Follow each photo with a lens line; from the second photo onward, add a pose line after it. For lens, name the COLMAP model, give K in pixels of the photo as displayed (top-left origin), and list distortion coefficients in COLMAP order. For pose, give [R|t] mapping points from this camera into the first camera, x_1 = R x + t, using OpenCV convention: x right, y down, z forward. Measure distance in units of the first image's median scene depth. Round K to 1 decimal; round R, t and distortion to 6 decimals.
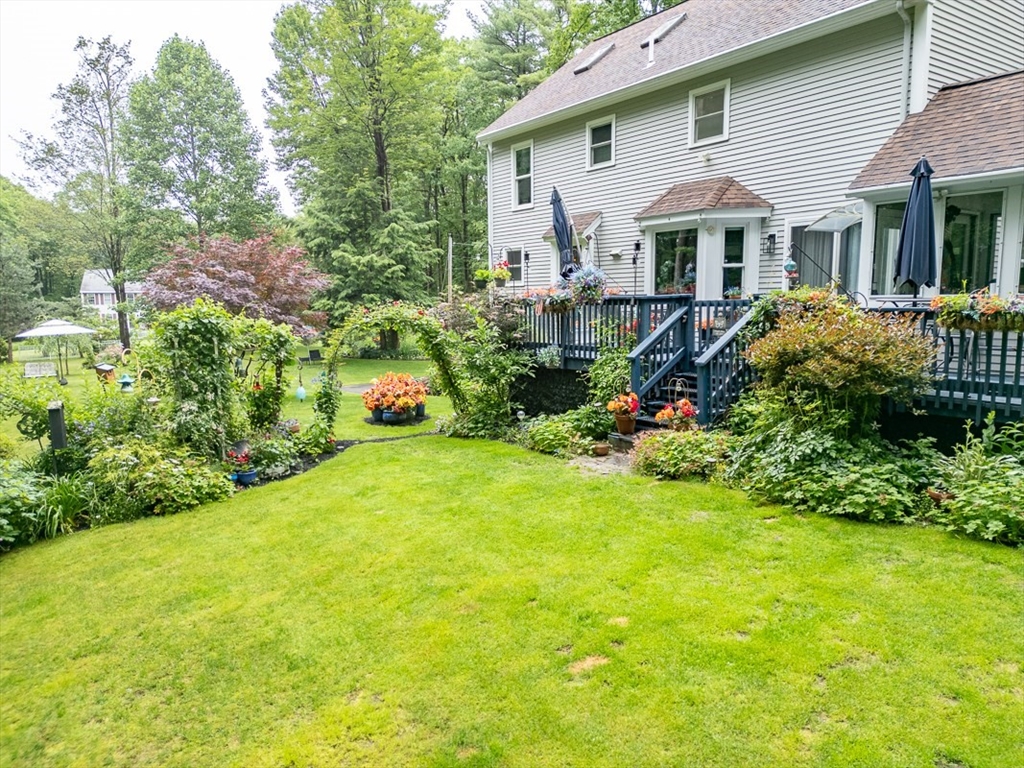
lens RADIAL K [[741.6, 0, 512.0], [0, 741.6, 384.0], [0, 0, 1]] dist [0.091309, -0.104419]
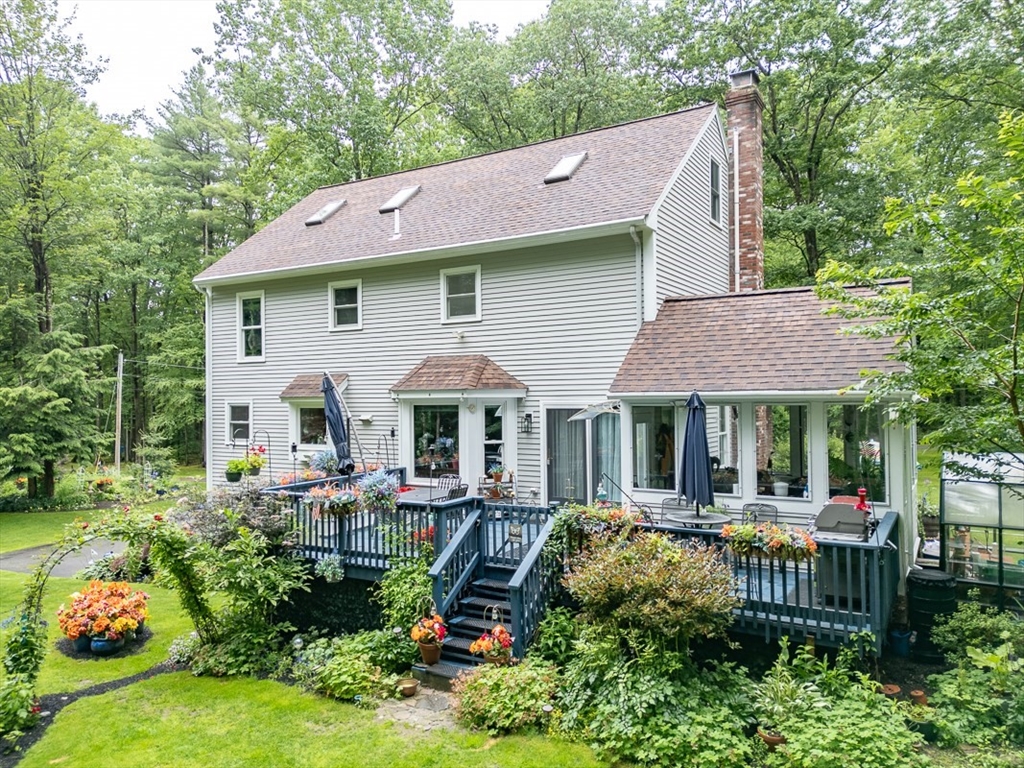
lens RADIAL K [[757.3, 0, 512.0], [0, 757.3, 384.0], [0, 0, 1]] dist [0.097257, -0.095436]
pose [[0.918242, 0.010906, 0.395870, -0.093176], [0.046278, 0.989817, -0.134613, -0.099630], [-0.393307, 0.141927, 0.908387, 0.042548]]
